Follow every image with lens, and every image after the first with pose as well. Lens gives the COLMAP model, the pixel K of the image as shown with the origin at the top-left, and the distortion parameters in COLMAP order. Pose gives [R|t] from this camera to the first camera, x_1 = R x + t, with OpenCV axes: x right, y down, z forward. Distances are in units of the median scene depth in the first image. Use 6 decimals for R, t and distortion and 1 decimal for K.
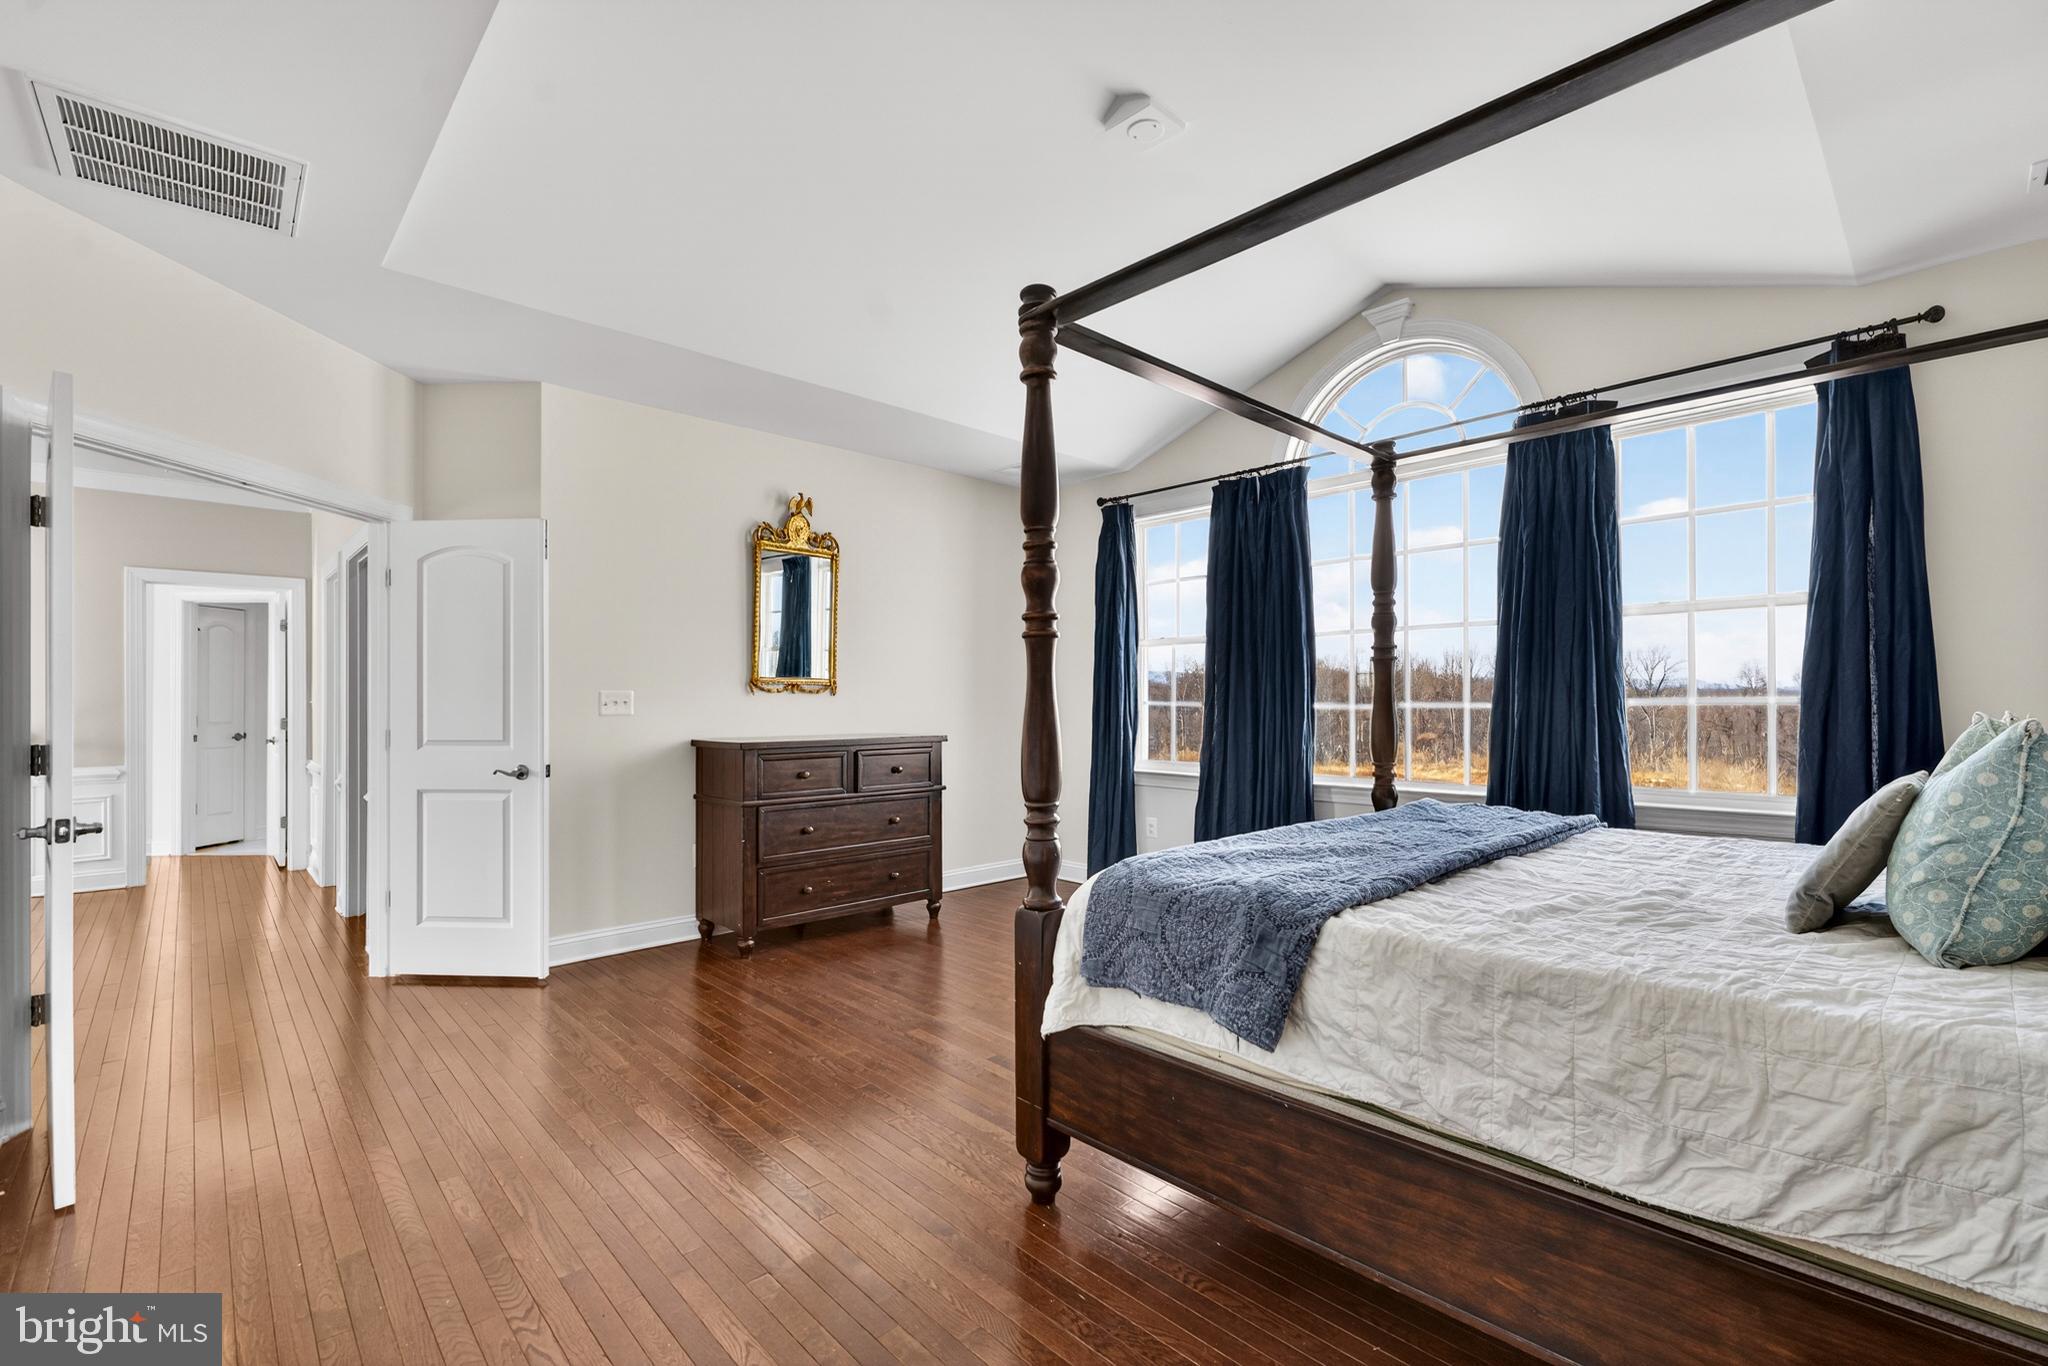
lens RADIAL K [[877.9, 0, 1020.1], [0, 877.9, 690.6], [0, 0, 1]] dist [0.002324, 0.000139]
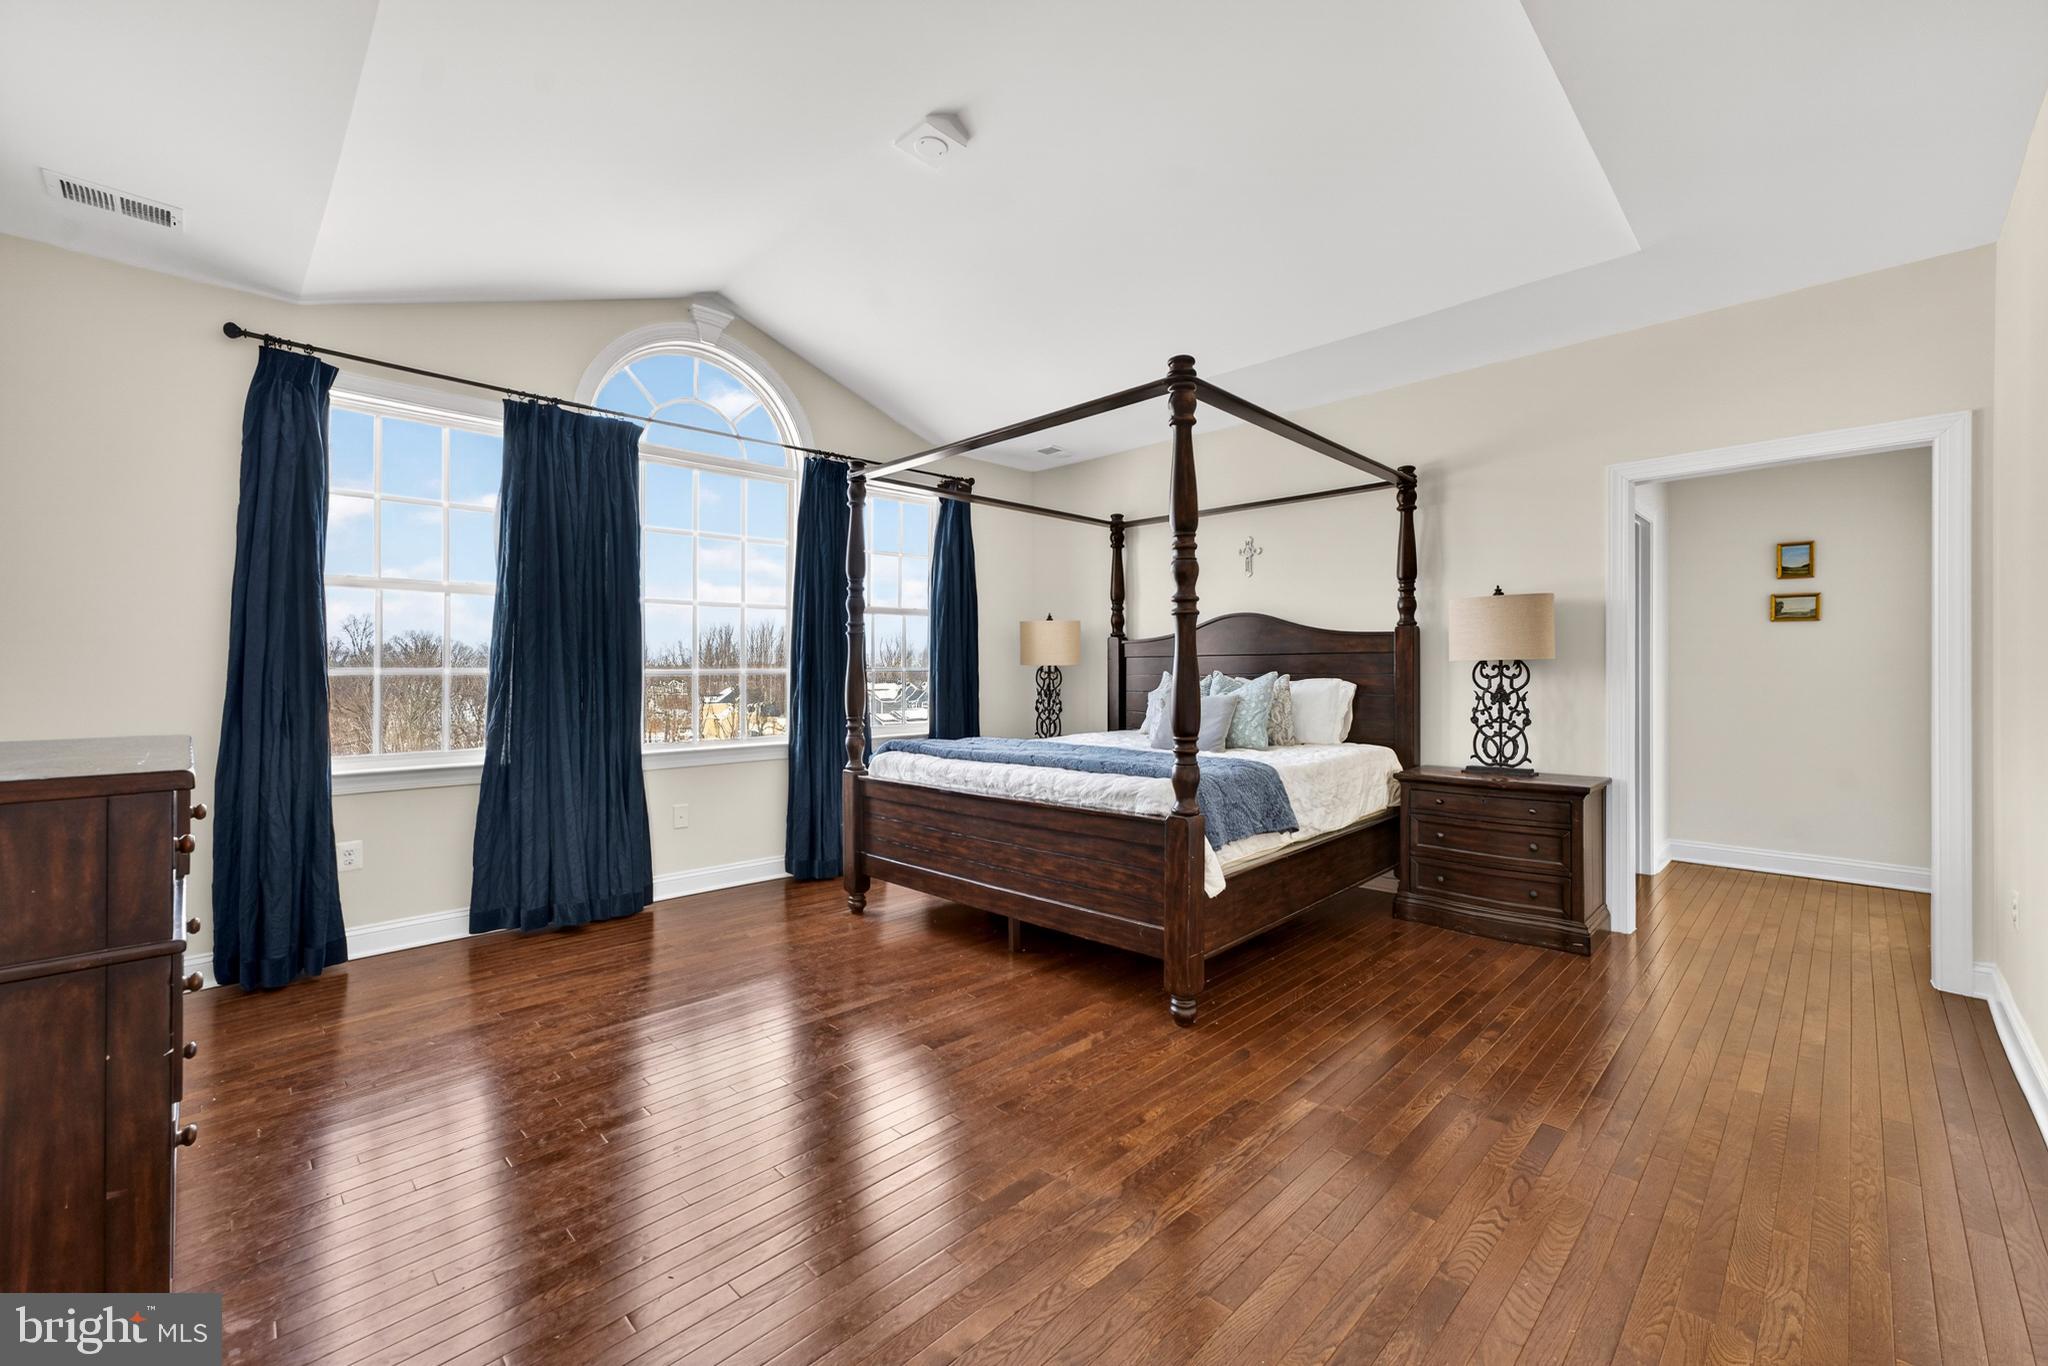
lens RADIAL K [[803.8, 0, 1018.4], [0, 803.8, 666.9], [0, 0, 1]] dist [0.000620, 0.000093]
pose [[-0.025537, -0.002525, 0.999671, -0.694277], [-0.003479, 0.999991, 0.002437, 0.010160], [-0.999668, -0.003415, -0.025545, 0.726753]]
